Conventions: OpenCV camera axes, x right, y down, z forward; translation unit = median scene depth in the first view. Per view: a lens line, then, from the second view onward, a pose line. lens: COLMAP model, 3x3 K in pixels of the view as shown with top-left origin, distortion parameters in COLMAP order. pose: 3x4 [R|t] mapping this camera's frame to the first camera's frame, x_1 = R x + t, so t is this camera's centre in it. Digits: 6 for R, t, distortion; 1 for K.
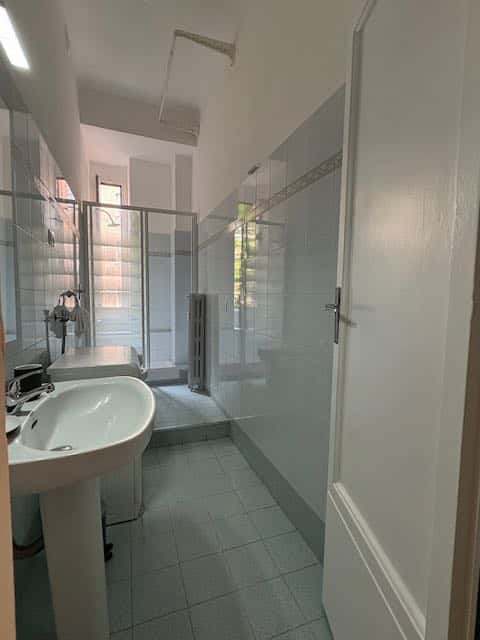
lens RADIAL K [[304.9, 0, 240.2], [0, 304.9, 320.5], [0, 0, 1]] dist [0.001757, -0.000023]
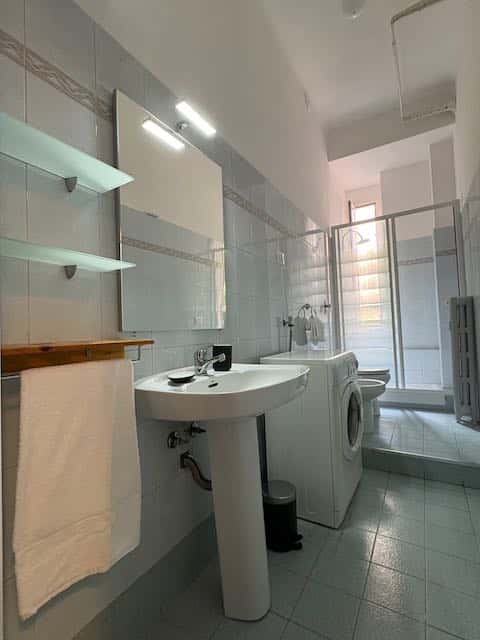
lens RADIAL K [[304.9, 0, 240.2], [0, 304.9, 320.7], [0, 0, 1]] dist [0.001757, -0.000023]
pose [[0.613293, -0.067466, -0.786969, 0.122469], [-0.010285, 0.995579, -0.093365, 0.050893], [0.789789, 0.065354, 0.609887, 0.076292]]
